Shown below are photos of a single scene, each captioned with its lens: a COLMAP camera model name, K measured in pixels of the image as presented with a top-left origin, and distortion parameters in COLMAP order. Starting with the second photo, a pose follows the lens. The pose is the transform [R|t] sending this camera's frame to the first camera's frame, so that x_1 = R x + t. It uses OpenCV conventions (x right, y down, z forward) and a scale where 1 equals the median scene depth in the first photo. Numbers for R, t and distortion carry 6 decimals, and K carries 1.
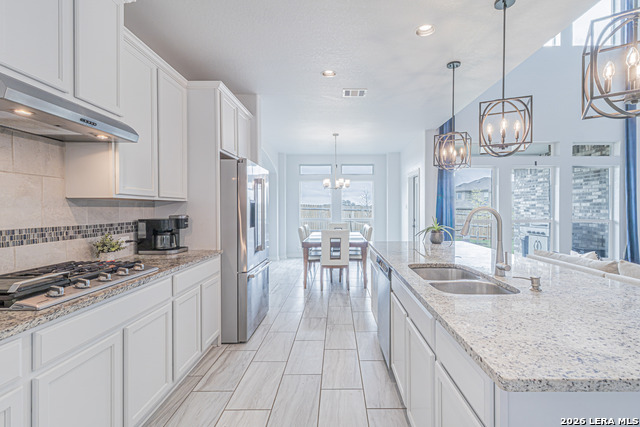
lens RADIAL K [[297.5, 0, 337.6], [0, 297.5, 210.2], [0, 0, 1]] dist [0.002420, 0.000481]
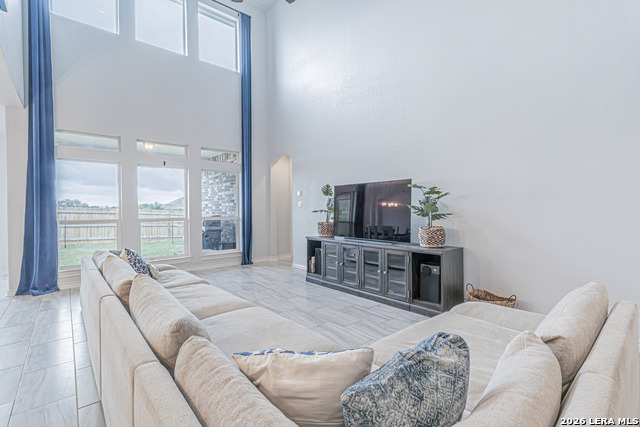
lens RADIAL K [[297.3, 0, 323.0], [0, 297.3, 211.0], [0, 0, 1]] dist [0.003197, 0.000342]
pose [[0.752851, -0.006834, 0.658155, 0.398507], [0.007960, 0.999968, 0.001279, 0.009765], [-0.658142, 0.004276, 0.752881, -0.127052]]
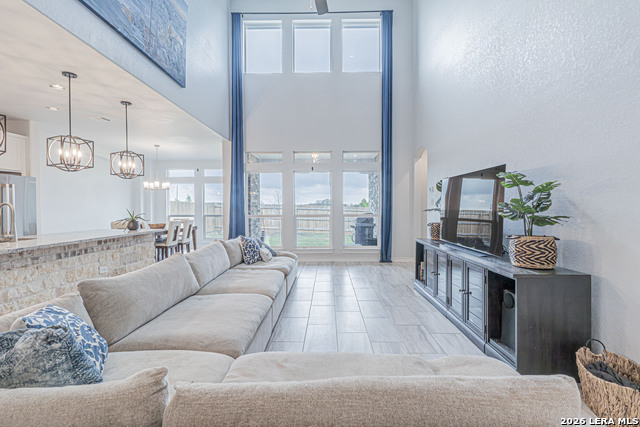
lens RADIAL K [[297.3, 0, 323.0], [0, 297.3, 211.0], [0, 0, 1]] dist [0.003197, 0.000342]
pose [[0.999820, -0.000710, -0.018951, 0.725100], [0.000838, 0.999977, 0.006759, 0.008905], [0.018945, -0.006774, 0.999798, -0.221938]]
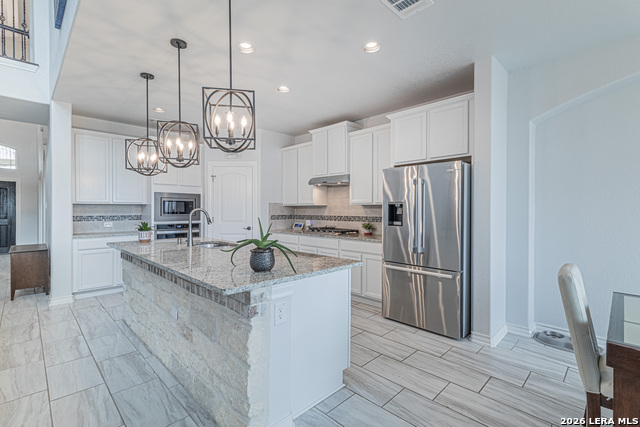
lens RADIAL K [[297.3, 0, 323.0], [0, 297.3, 211.0], [0, 0, 1]] dist [0.003197, 0.000342]
pose [[-0.707791, 0.005614, -0.706400, 0.372095], [-0.001376, 0.999956, 0.009326, -0.005016], [0.706421, 0.007573, -0.707752, 0.847641]]
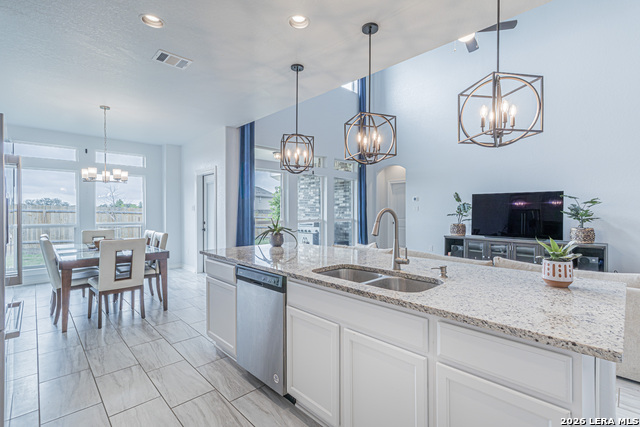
lens RADIAL K [[297.3, 0, 323.0], [0, 297.3, 211.0], [0, 0, 1]] dist [0.003197, 0.000342]
pose [[0.719288, 0.001445, 0.694711, -0.132495], [0.000846, 0.999995, -0.002955, 0.000491], [-0.694712, 0.002713, 0.719283, 0.114545]]
